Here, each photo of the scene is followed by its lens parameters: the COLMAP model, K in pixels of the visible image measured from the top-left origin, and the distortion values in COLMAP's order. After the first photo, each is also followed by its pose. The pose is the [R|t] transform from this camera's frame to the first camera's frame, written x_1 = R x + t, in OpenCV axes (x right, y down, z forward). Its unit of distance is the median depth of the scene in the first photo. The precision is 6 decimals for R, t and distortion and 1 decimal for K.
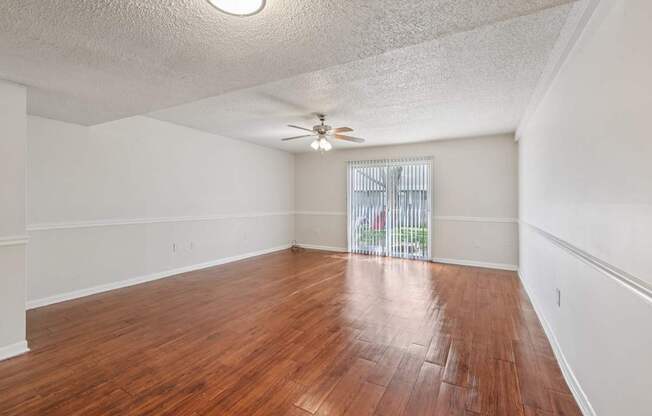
lens RADIAL K [[277.4, 0, 328.1], [0, 277.4, 205.2], [0, 0, 1]] dist [0.001994, 0.000540]
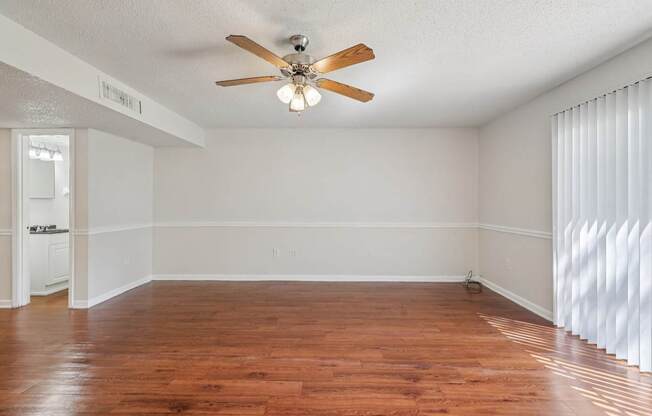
lens RADIAL K [[277.4, 0, 326.7], [0, 277.4, 205.7], [0, 0, 1]] dist [0.001994, 0.000540]
pose [[0.482464, 0.002158, -0.875913, 0.259535], [-0.014606, 0.999878, -0.005581, -0.007265], [0.875794, 0.015486, 0.482437, 0.453890]]
